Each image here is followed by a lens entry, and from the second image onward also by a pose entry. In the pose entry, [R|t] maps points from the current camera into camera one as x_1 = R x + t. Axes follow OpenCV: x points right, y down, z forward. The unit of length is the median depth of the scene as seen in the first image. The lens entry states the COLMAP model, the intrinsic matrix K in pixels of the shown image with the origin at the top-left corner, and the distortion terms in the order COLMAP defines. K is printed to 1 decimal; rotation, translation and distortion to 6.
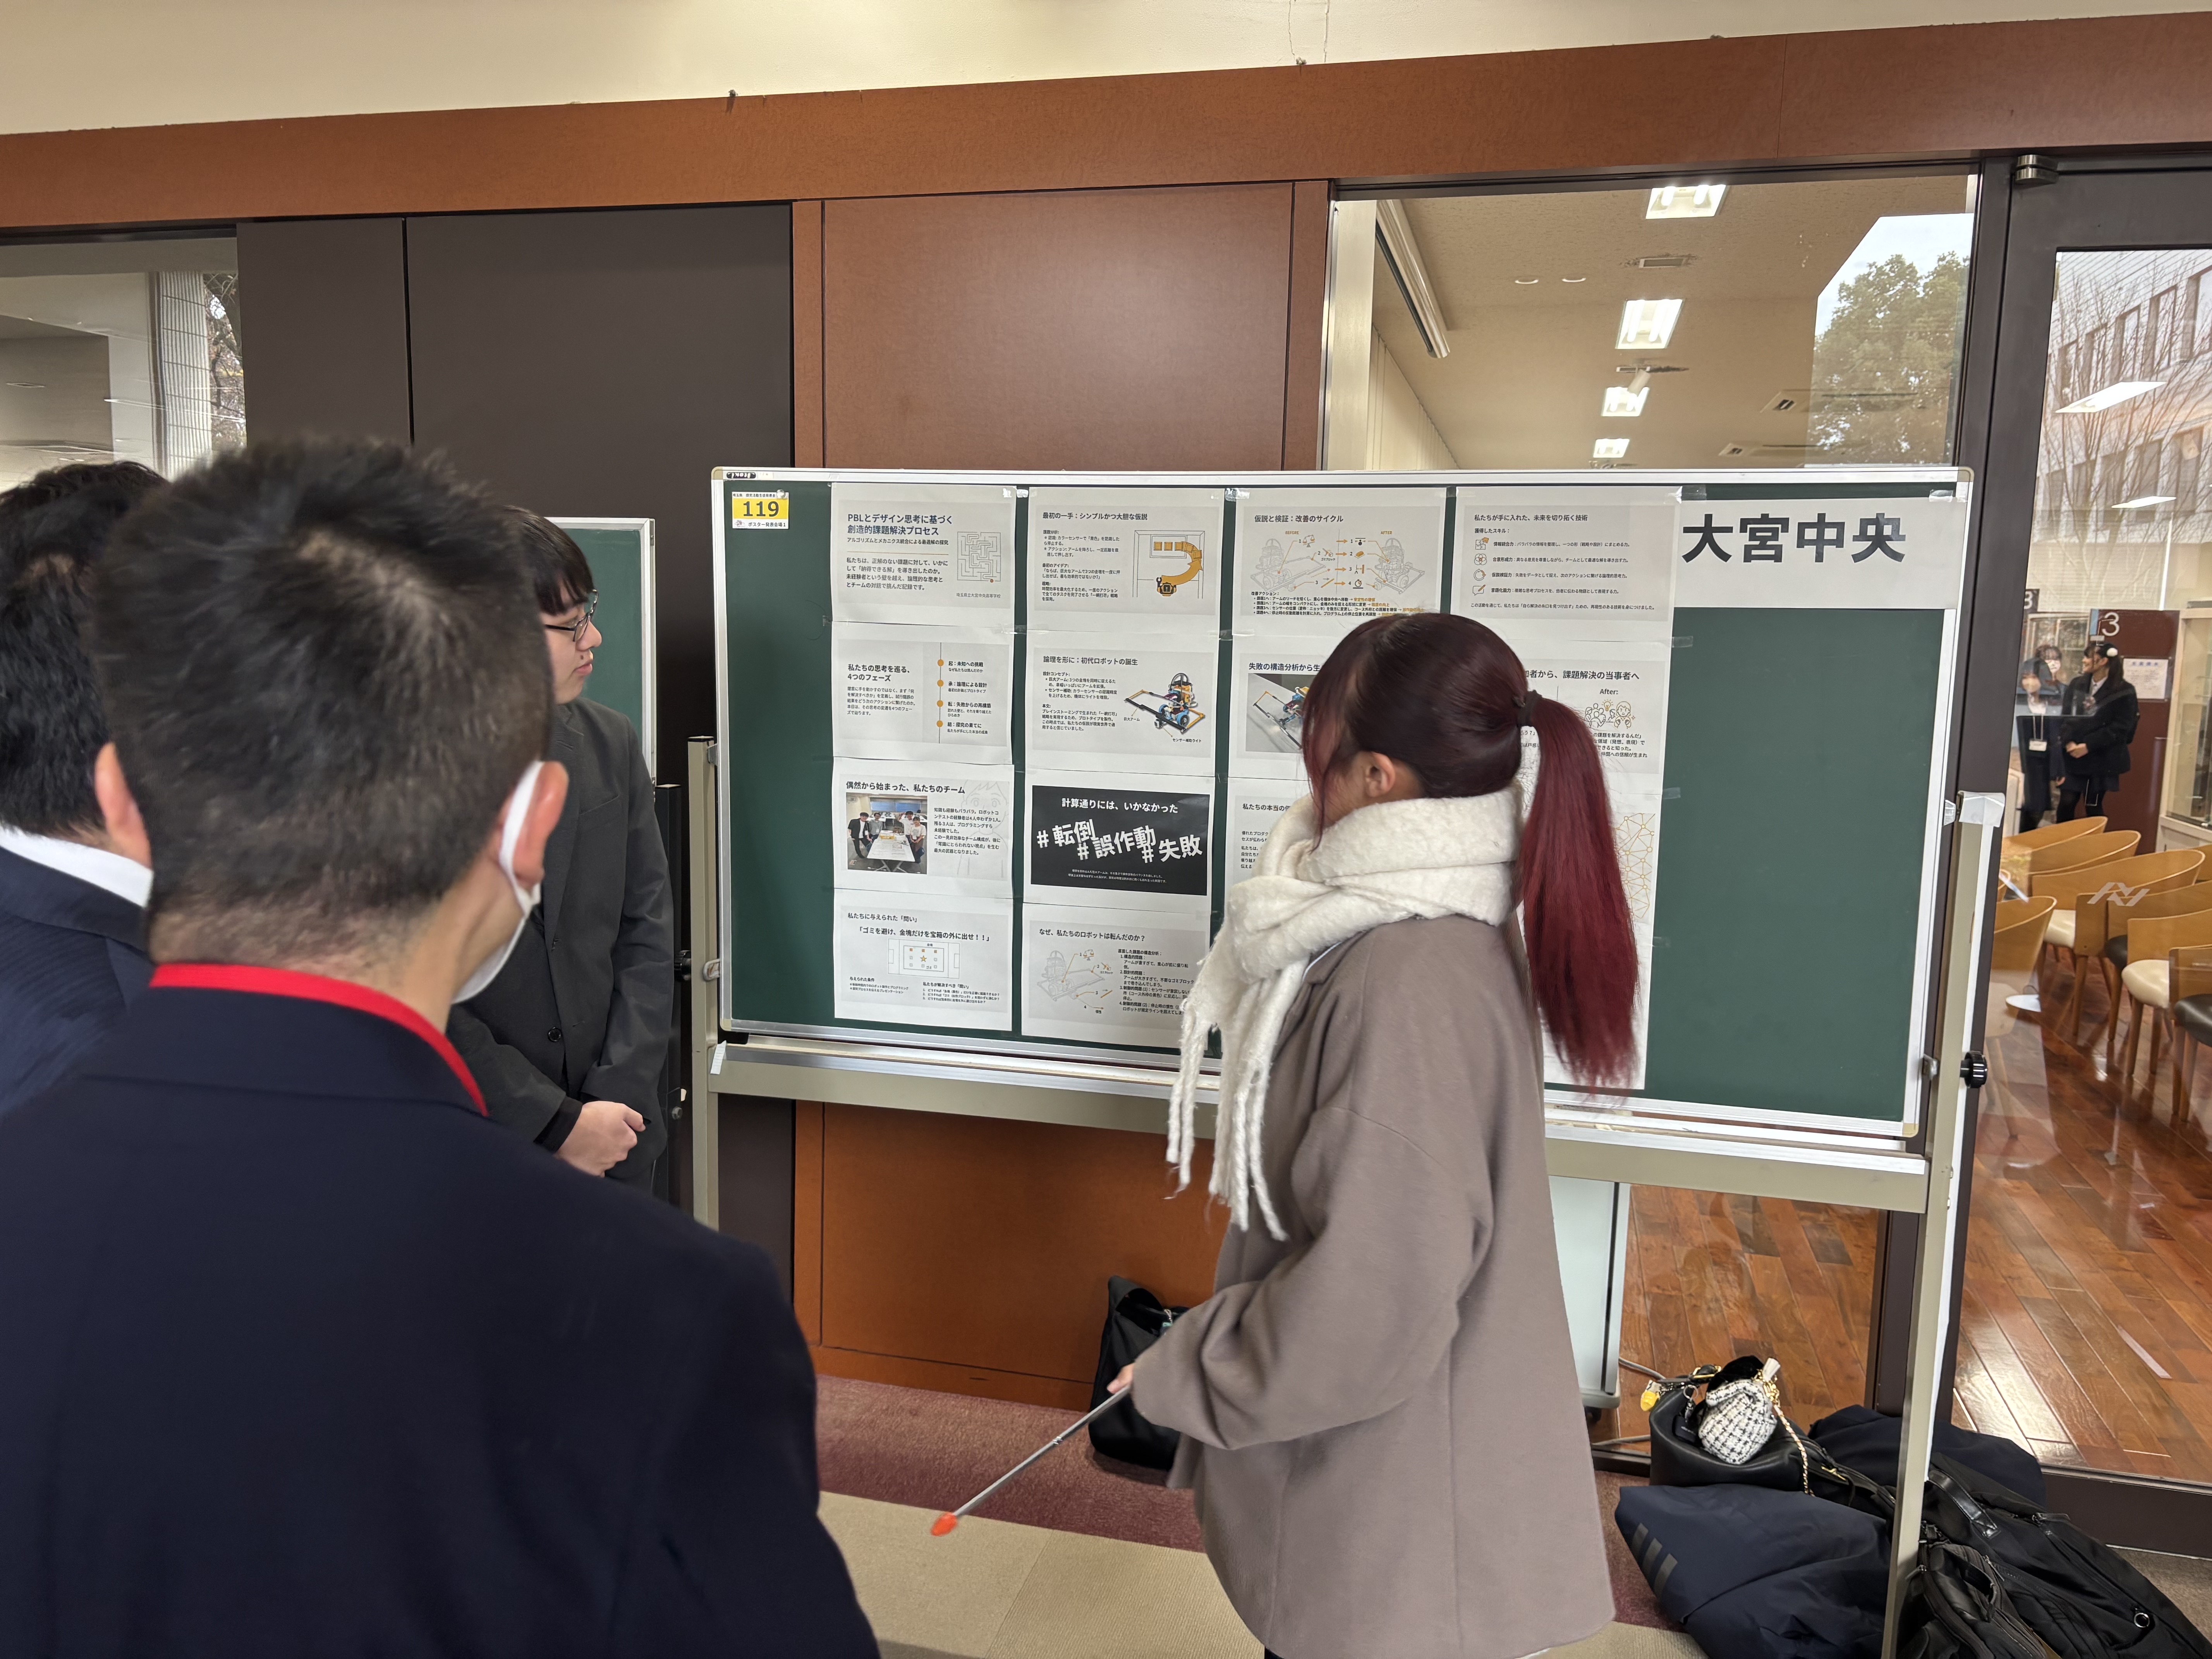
lens RADIAL K [[1669.6, 0, 1105.8], [0, 1669.6, 819.9], [0, 0, 1]] dist [0.025992, -0.007490]
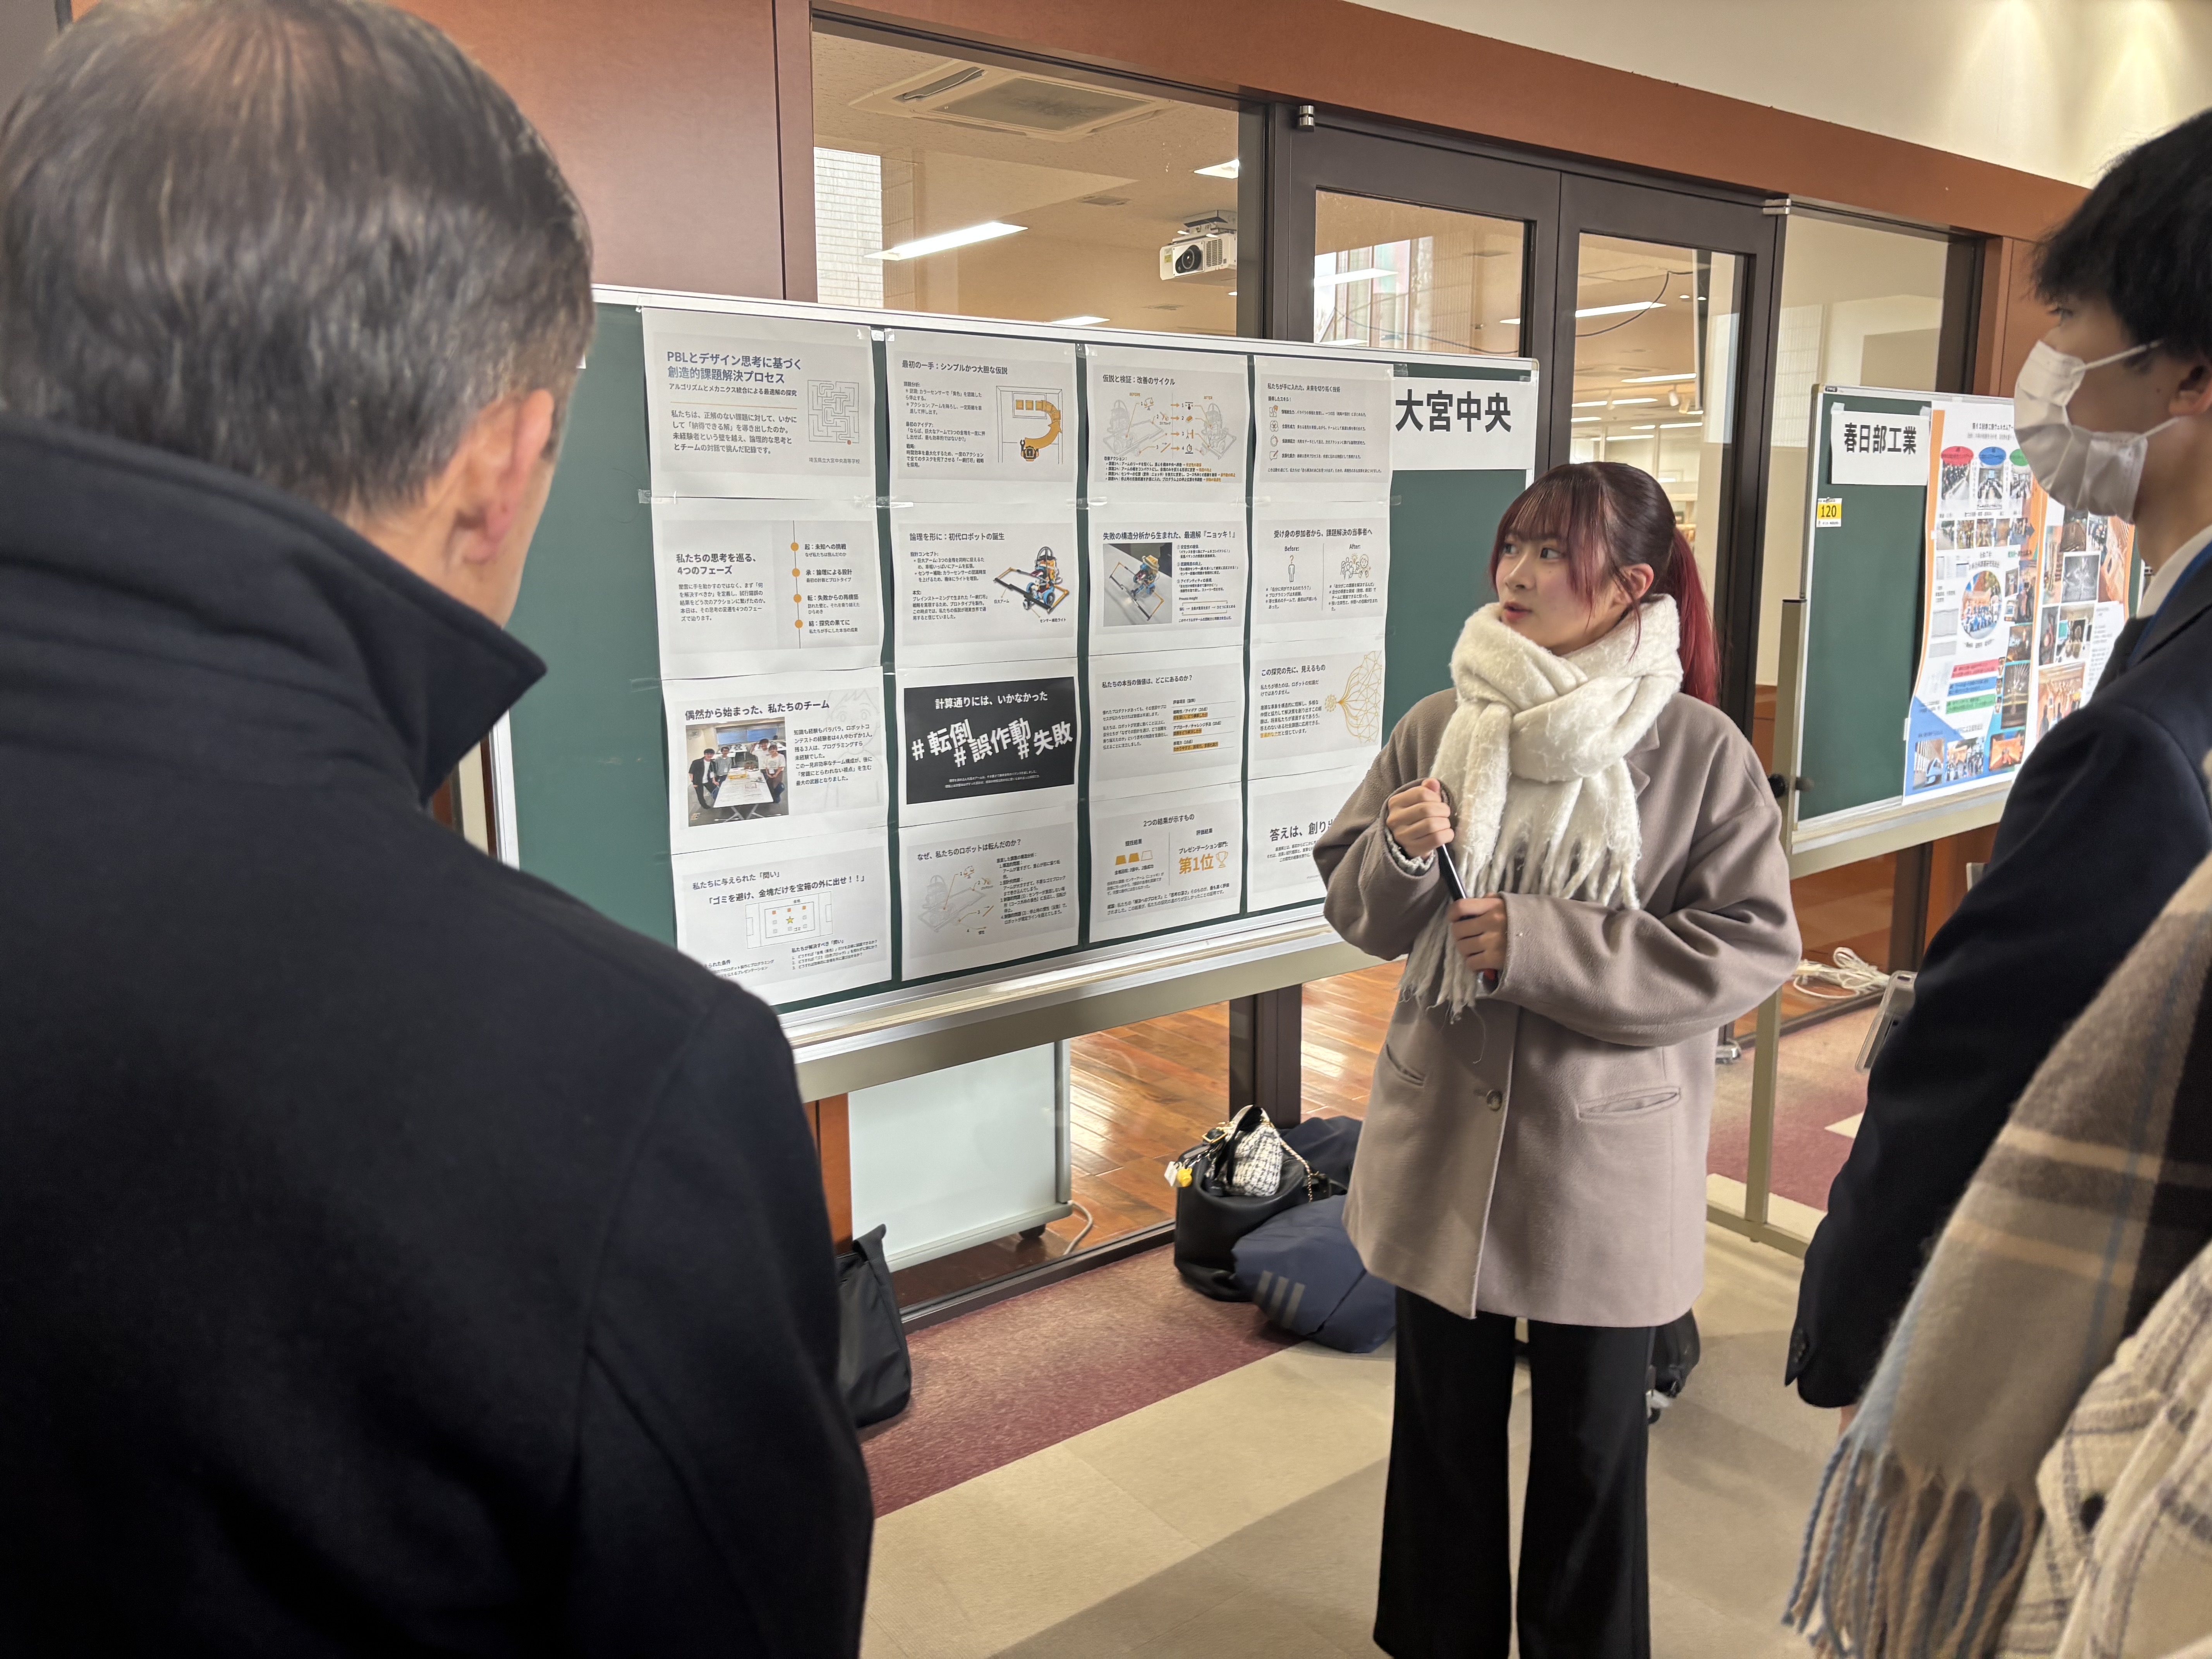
lens RADIAL K [[1669.6, 0, 1104.0], [0, 1669.6, 836.9], [0, 0, 1]] dist [0.025992, -0.007490]
pose [[0.624056, -0.169467, 0.762781, -0.649315], [0.118573, 0.985431, 0.121924, -0.038167], [-0.772330, 0.014358, 0.635059, 0.387027]]
